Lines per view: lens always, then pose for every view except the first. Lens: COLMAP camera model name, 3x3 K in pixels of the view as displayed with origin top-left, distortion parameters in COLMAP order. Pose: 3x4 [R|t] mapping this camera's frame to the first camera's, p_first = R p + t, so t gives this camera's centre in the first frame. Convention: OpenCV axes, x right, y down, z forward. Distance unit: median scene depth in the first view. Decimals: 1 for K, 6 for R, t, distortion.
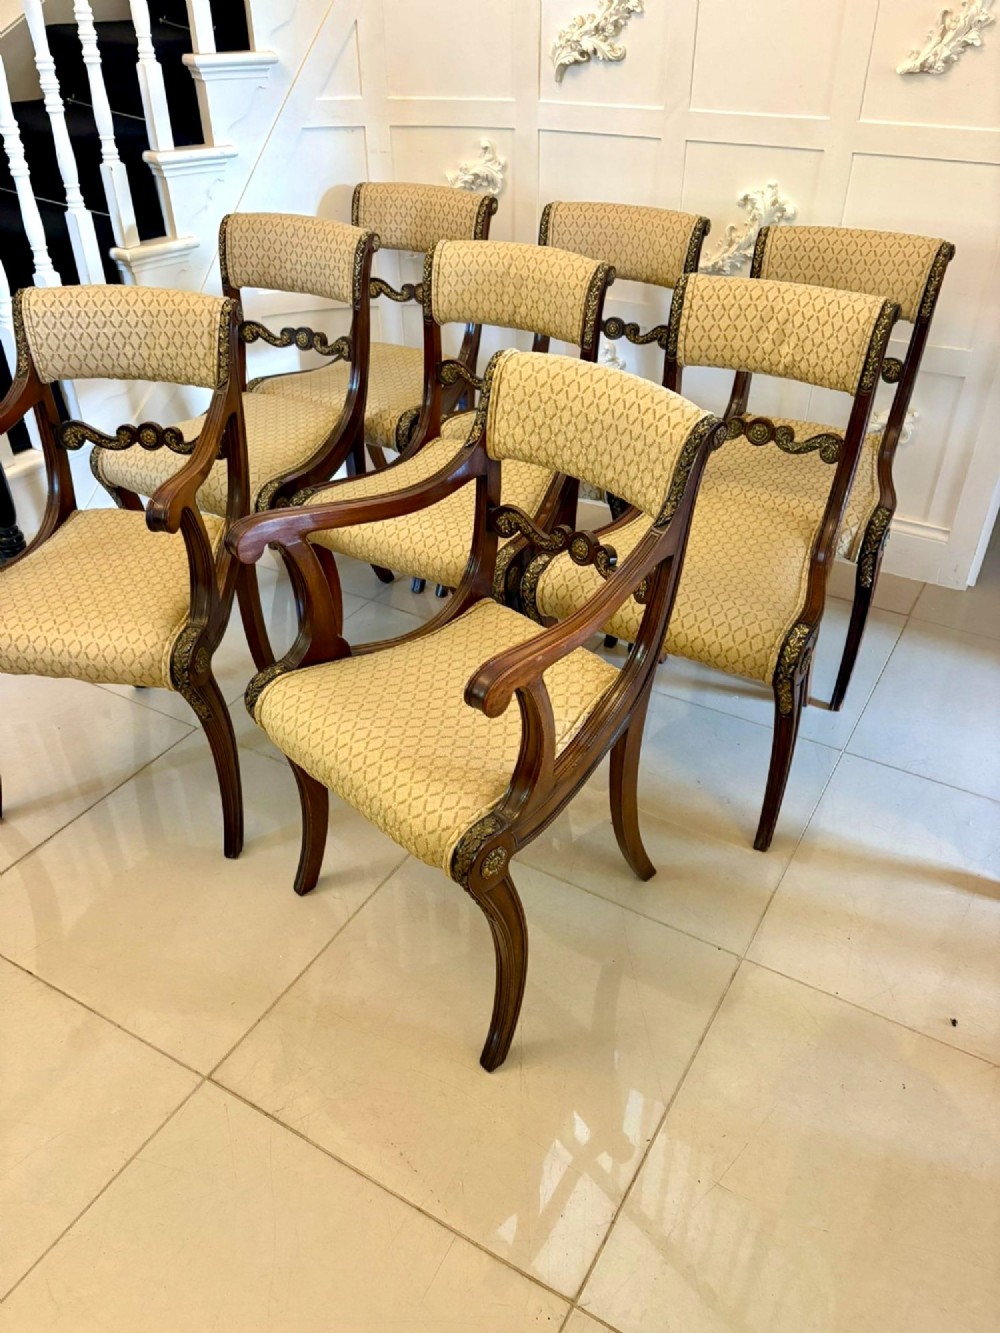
lens RADIAL K [[1032.9, 0, 498.4], [0, 1032.9, 669.2], [0, 0, 1]] dist [0.044748, -0.043079]
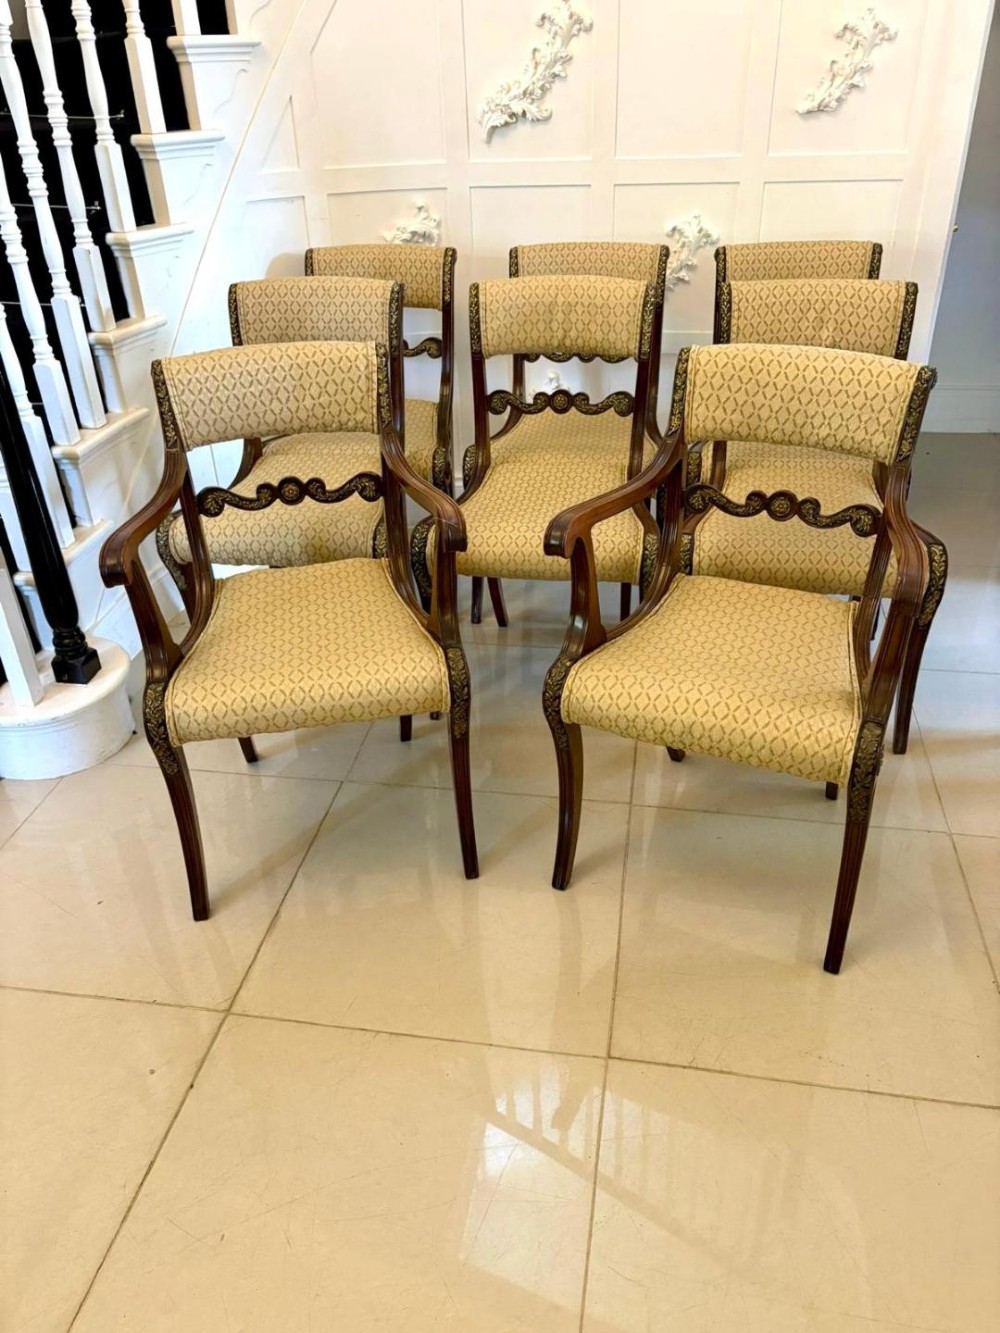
lens RADIAL K [[1027.5, 0, 525.7], [0, 1027.5, 663.0], [0, 0, 1]] dist [0.014618, 0.012701]
pose [[0.934582, -0.204058, 0.291404, -0.407441], [0.223630, 0.974040, -0.035140, 0.020697], [-0.276668, 0.098008, 0.955955, 0.006421]]
